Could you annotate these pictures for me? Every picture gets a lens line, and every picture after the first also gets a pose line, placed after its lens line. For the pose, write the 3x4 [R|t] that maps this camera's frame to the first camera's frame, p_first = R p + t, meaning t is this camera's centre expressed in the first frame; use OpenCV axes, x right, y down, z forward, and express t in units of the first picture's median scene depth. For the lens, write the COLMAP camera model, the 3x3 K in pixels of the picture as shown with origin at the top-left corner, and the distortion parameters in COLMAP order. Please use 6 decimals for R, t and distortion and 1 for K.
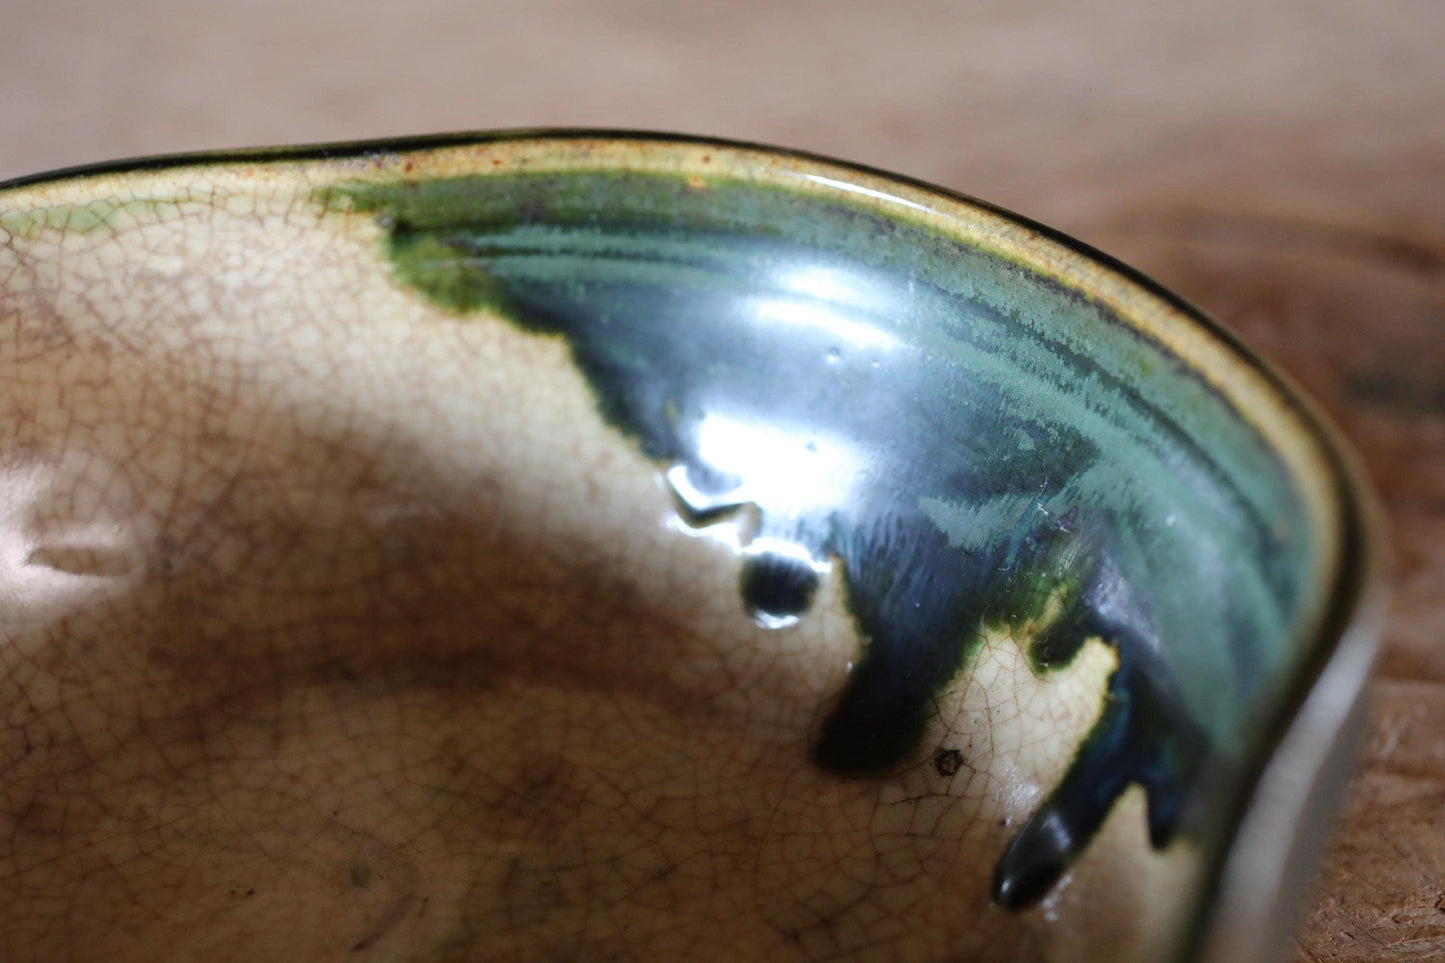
lens RADIAL K [[2401.7, 0, 722.5], [0, 2401.7, 481.5], [0, 0, 1]] dist [0.001499, 0.169423]
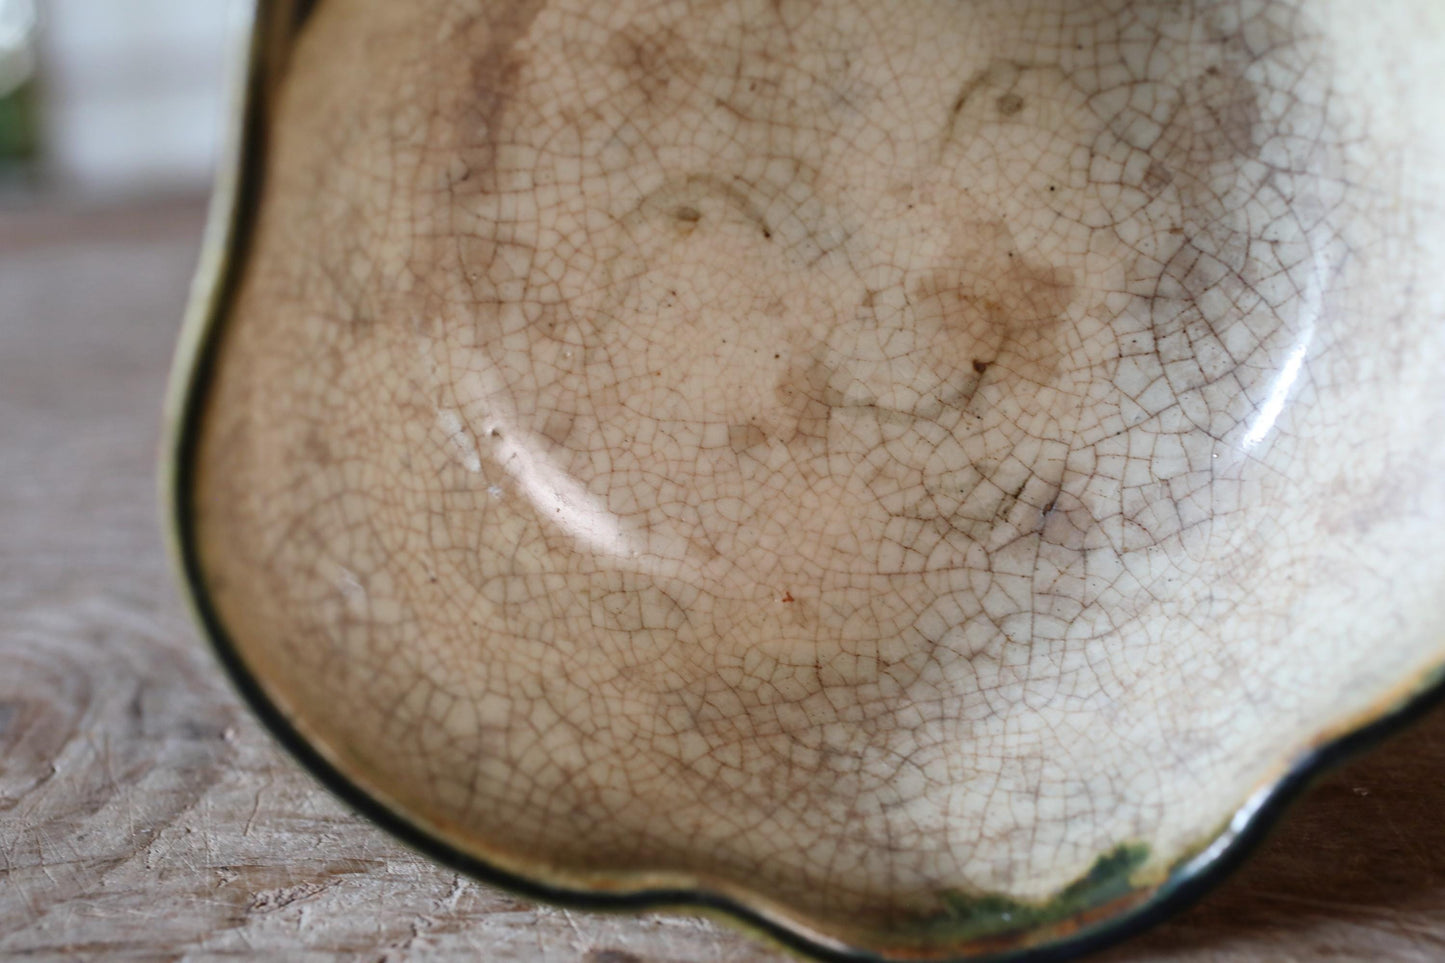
lens RADIAL K [[2285.0, 0, 722.5], [0, 2285.0, 481.5], [0, 0, 1]] dist [-0.038738, 0.221416]
pose [[0.360503, -0.878112, -0.314574, 0.117785], [0.479428, -0.114854, 0.870033, -0.910416], [-0.800116, -0.464465, 0.379587, 0.438603]]
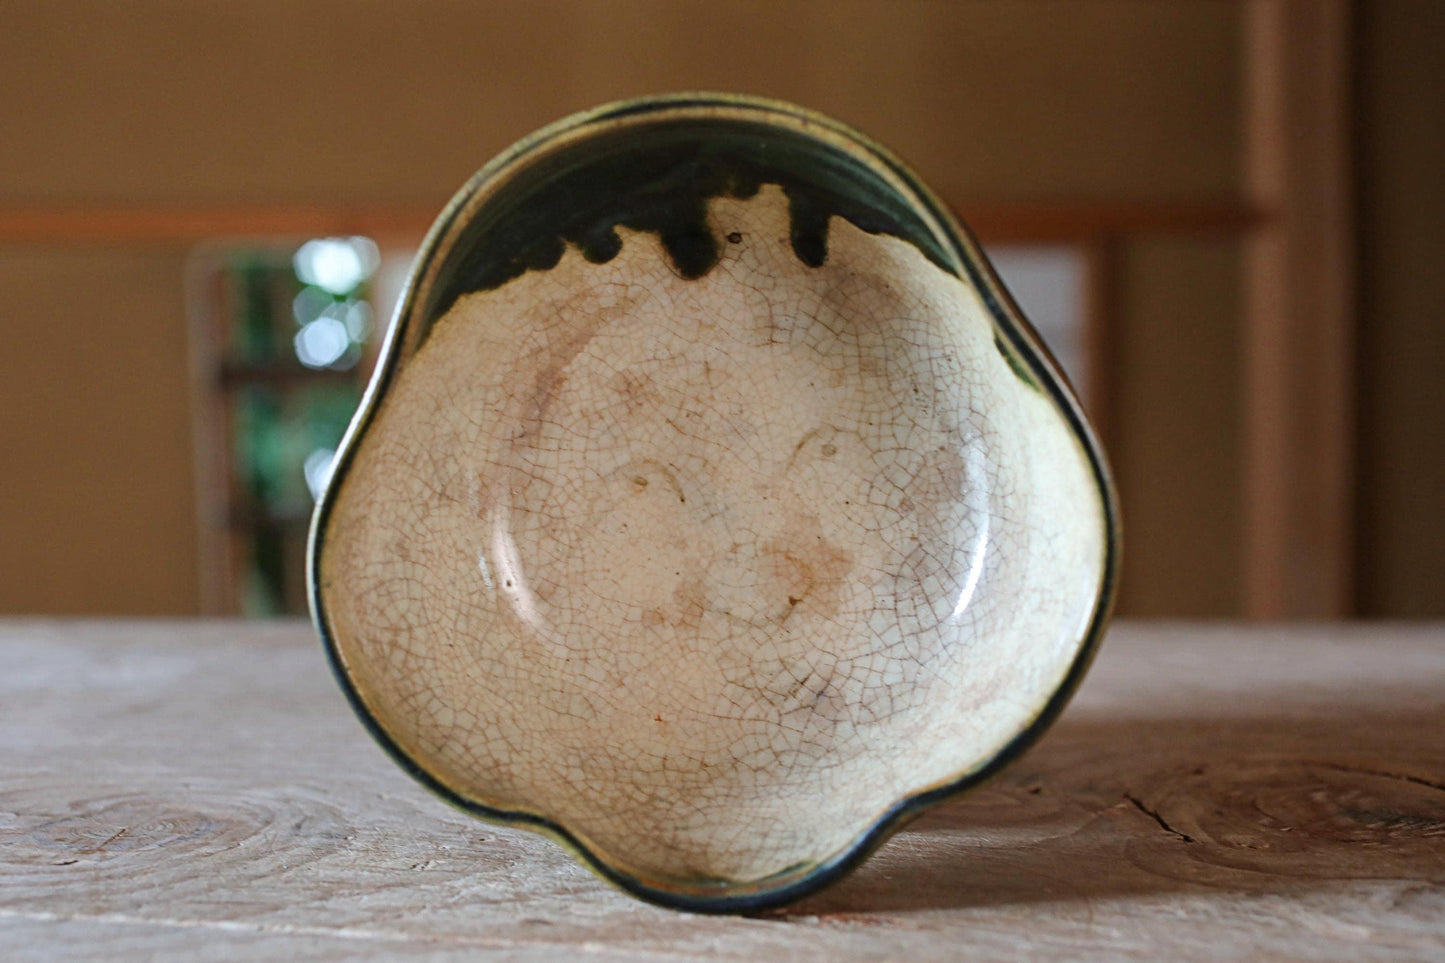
lens RADIAL K [[2175.5, 0, 722.5], [0, 2175.5, 481.5], [0, 0, 1]] dist [-0.067188, 0.023899]
pose [[0.503064, -0.859246, -0.092861, 0.081375], [0.569465, 0.248733, 0.783480, -1.405397], [-0.650104, -0.447022, 0.614439, -0.329407]]
